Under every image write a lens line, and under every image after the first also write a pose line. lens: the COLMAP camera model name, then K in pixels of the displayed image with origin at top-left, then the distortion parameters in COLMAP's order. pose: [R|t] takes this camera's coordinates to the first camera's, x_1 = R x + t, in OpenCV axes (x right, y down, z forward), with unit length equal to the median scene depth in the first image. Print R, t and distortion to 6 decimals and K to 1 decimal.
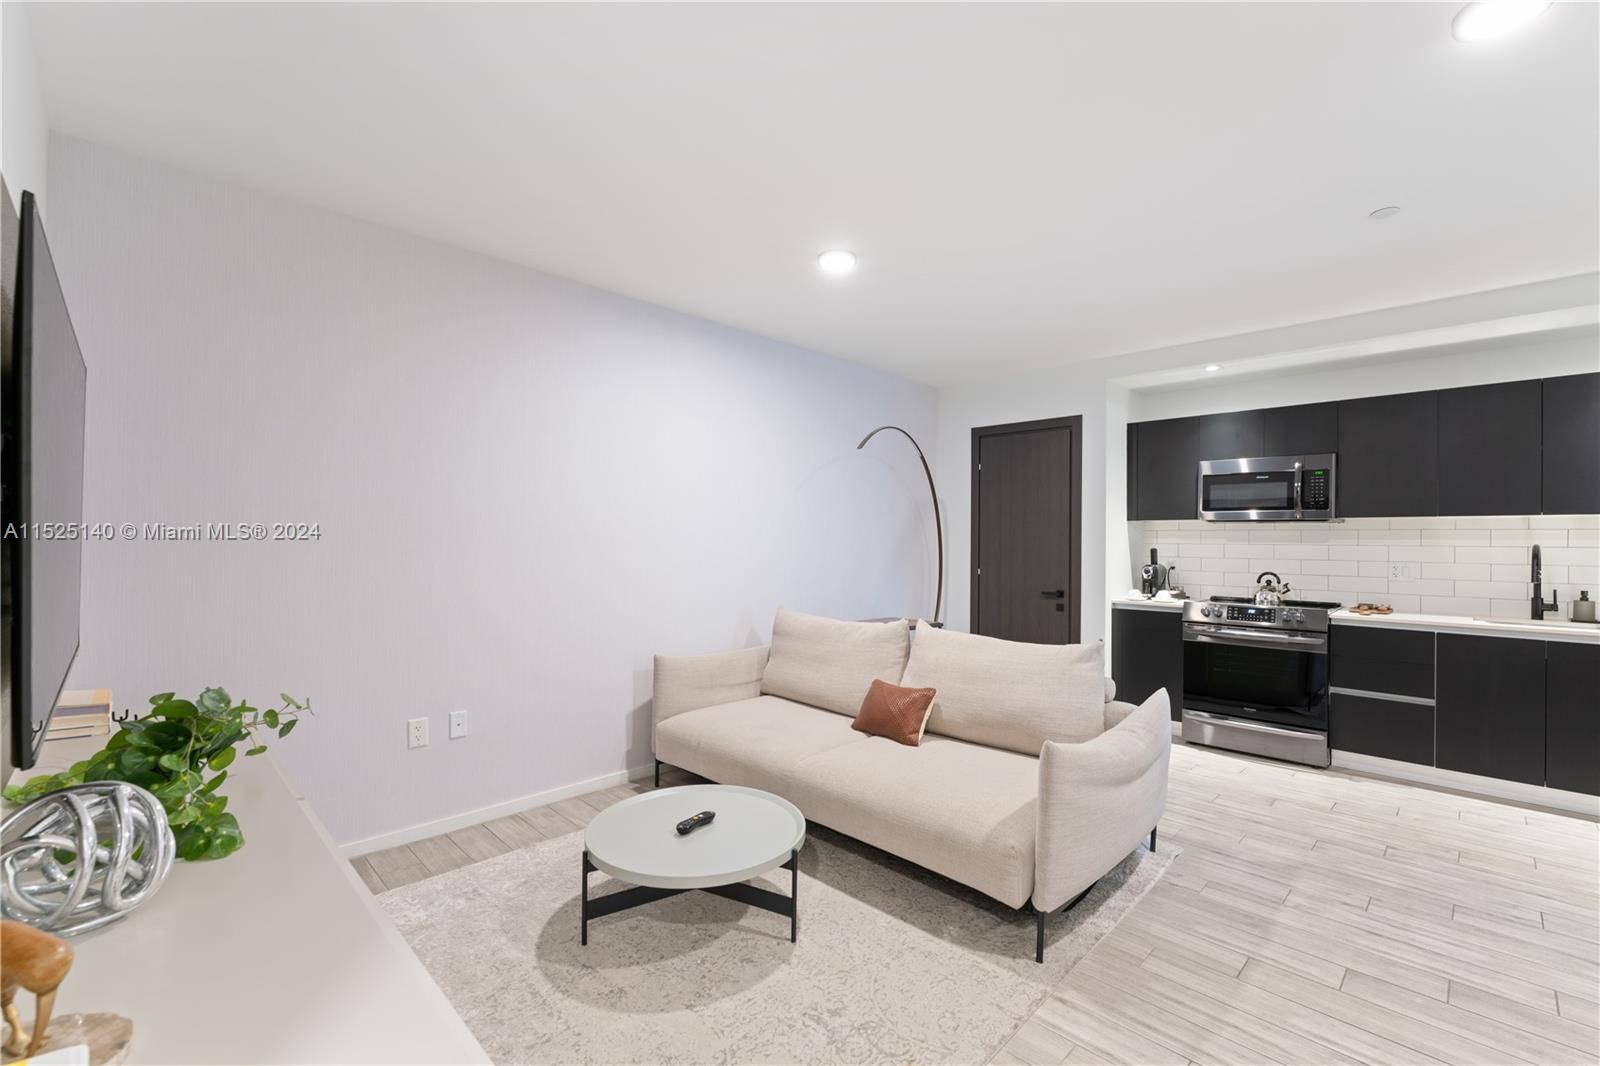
lens RADIAL K [[690.2, 0, 806.2], [0, 690.2, 538.9], [0, 0, 1]] dist [-0.004590, -0.000454]
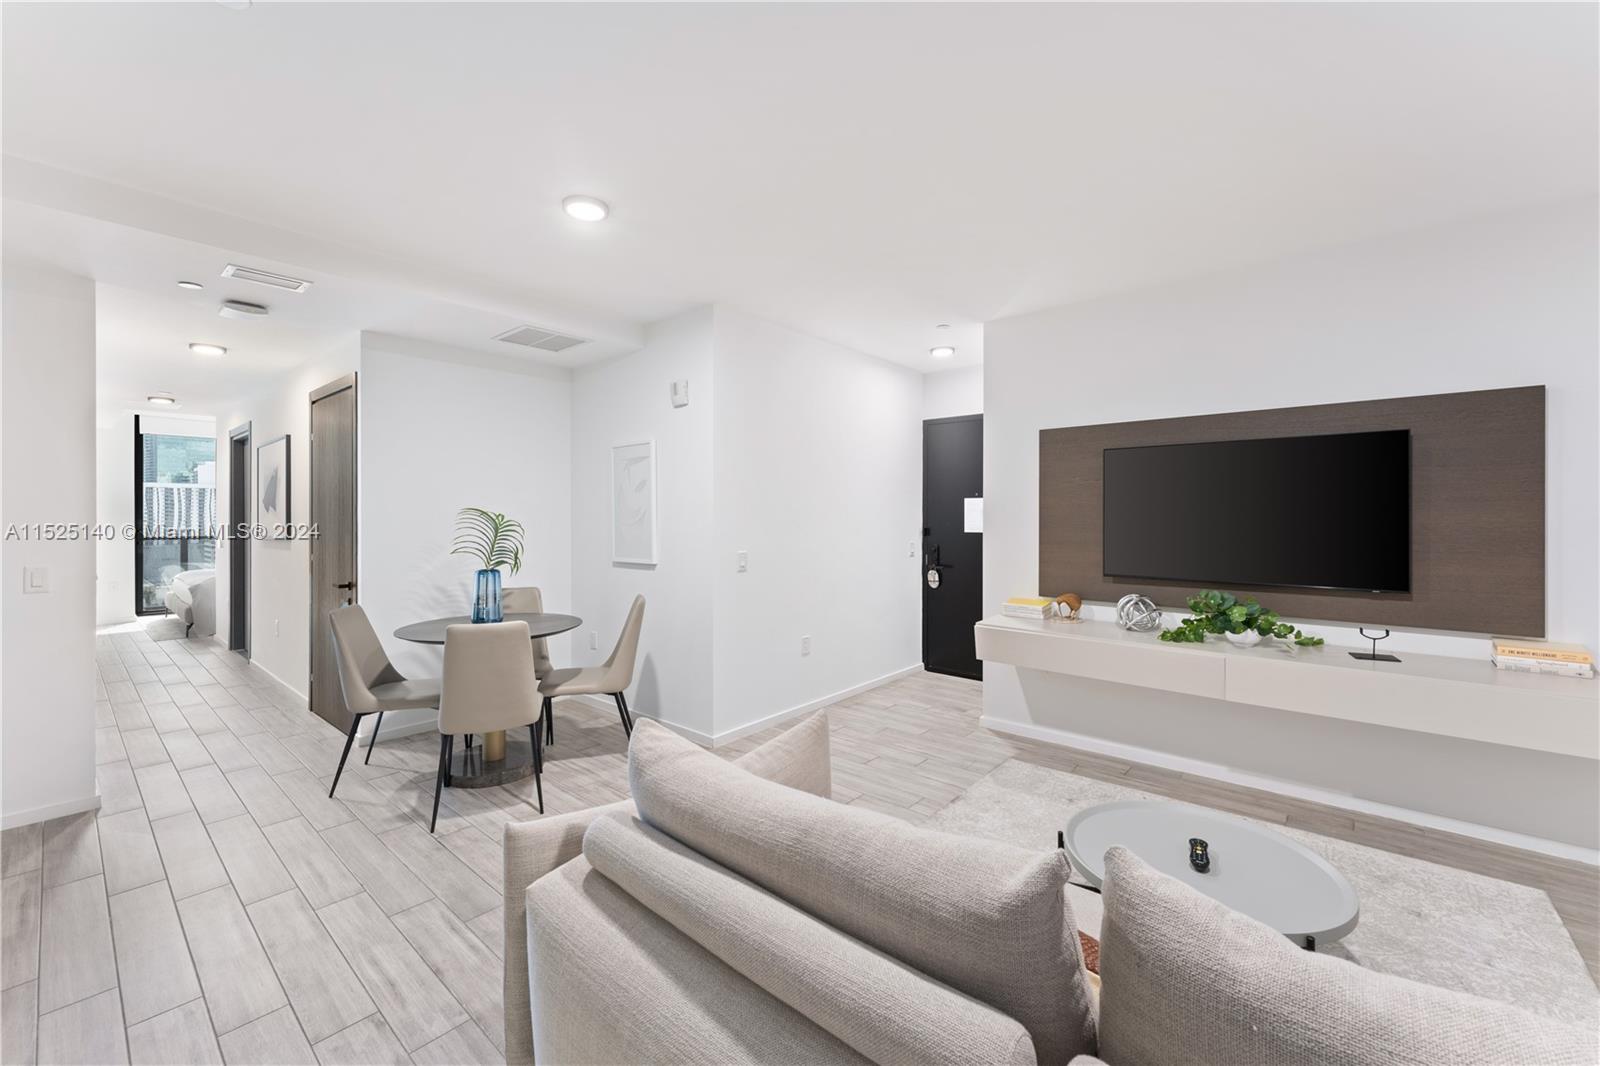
lens RADIAL K [[639.3, 0, 797.1], [0, 639.3, 514.2], [0, 0, 1]] dist [0.002102, -0.000400]
pose [[-0.997927, -0.007498, -0.063917, 0.274704], [-0.007204, 0.999962, -0.004838, -0.008710], [0.063950, -0.004368, -0.997944, 1.204173]]
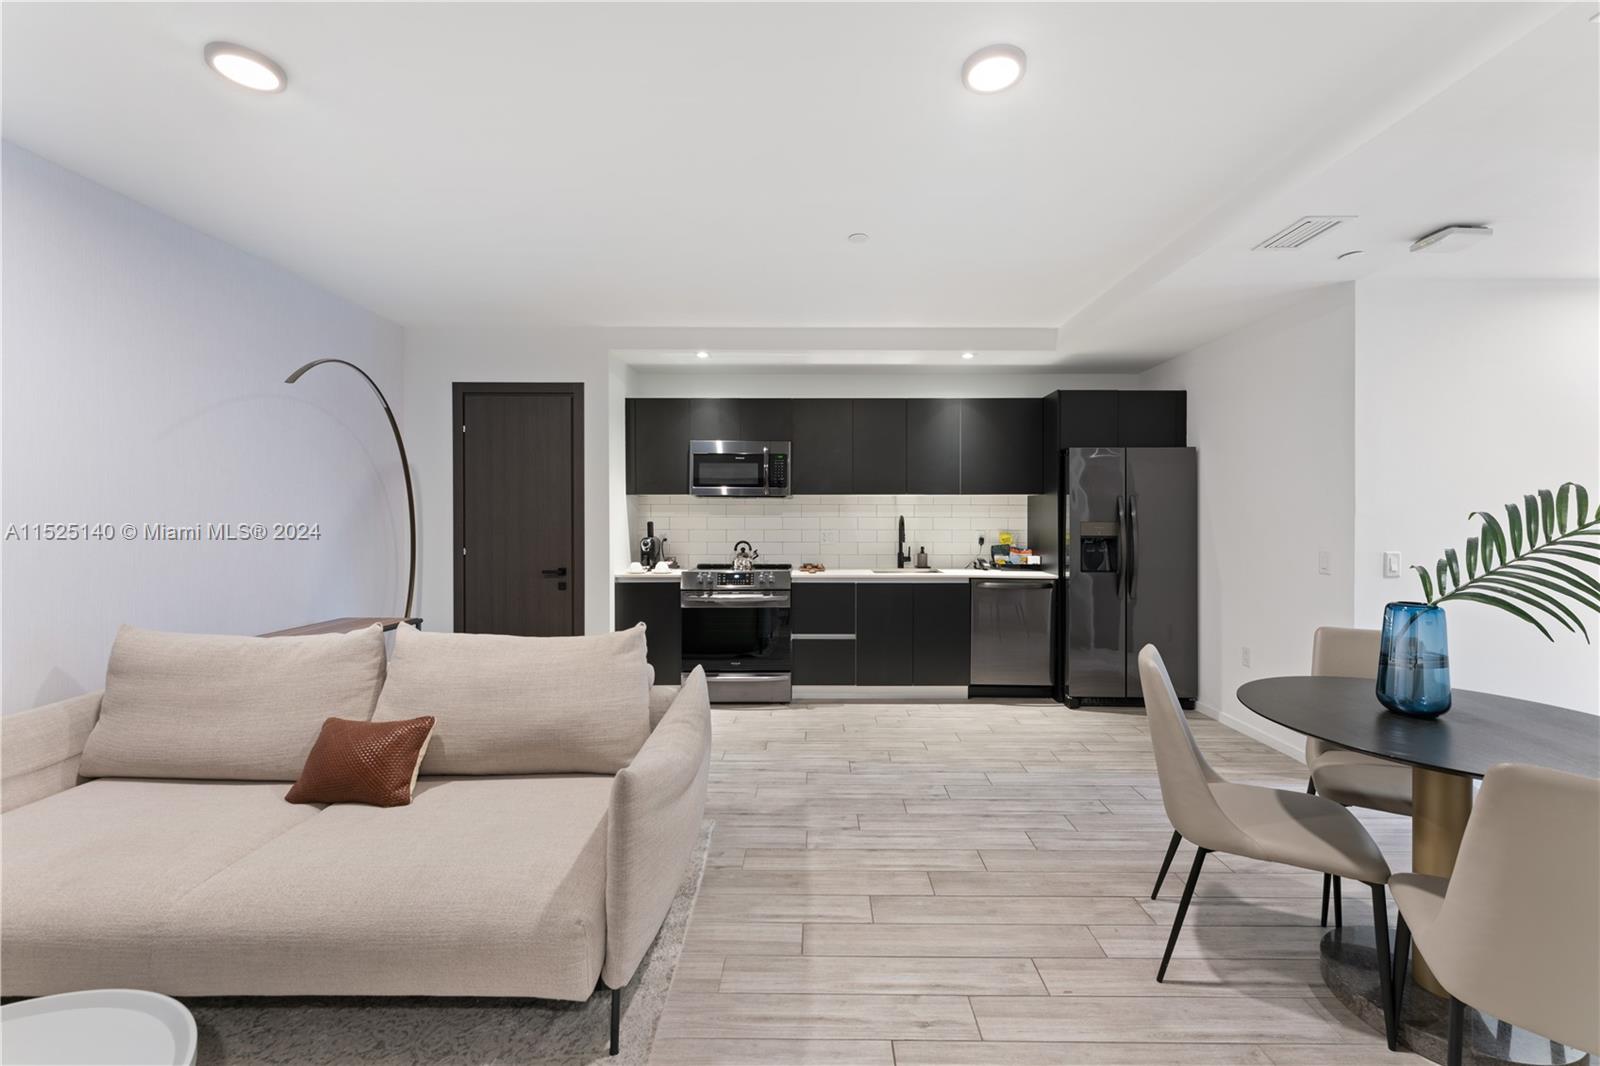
lens RADIAL K [[639.3, 0, 805.4], [0, 639.3, 519.8], [0, 0, 1]] dist [0.002102, -0.000400]
pose [[0.712529, -0.011722, 0.701545, -0.006063], [0.003979, 0.999912, 0.012666, -0.000114], [-0.701632, -0.006233, 0.712513, 0.201449]]
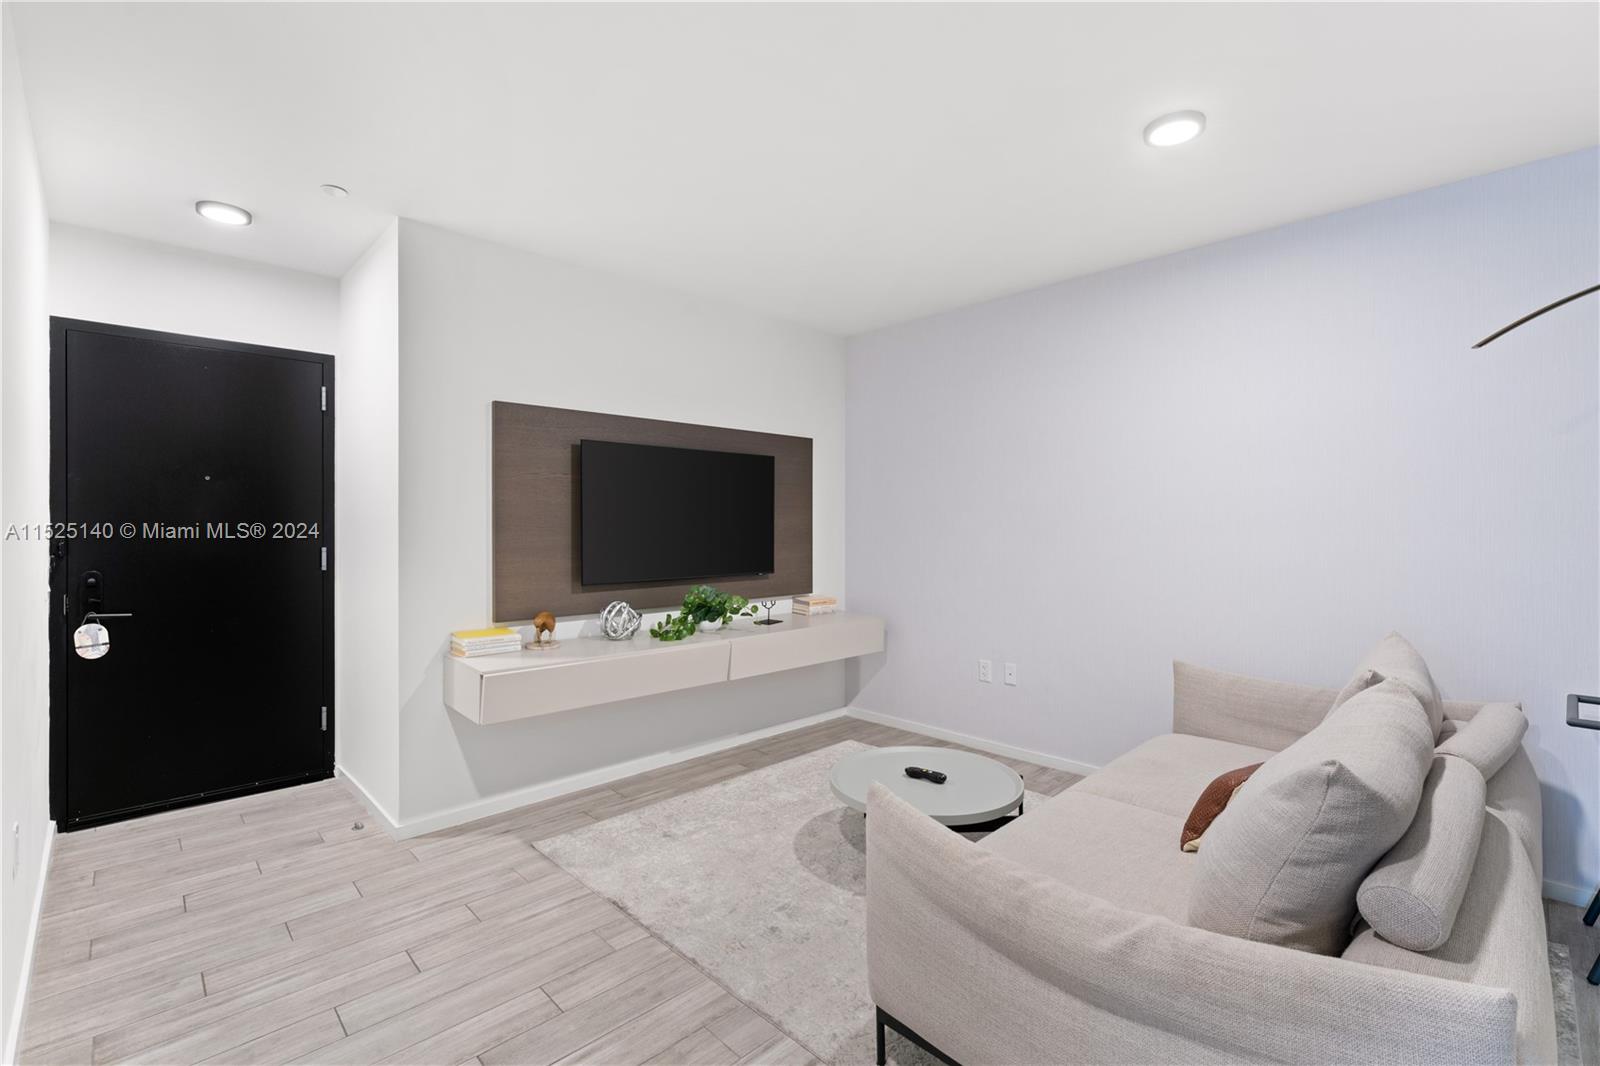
lens RADIAL K [[710.5, 0, 801.2], [0, 710.5, 519.8], [0, 0, 1]] dist [0.000098, 0.000013]
pose [[-0.020523, -0.014820, -0.999680, 0.693962], [0.001342, 0.999889, -0.014851, 0.004905], [0.999788, -0.001647, -0.020501, 0.553941]]
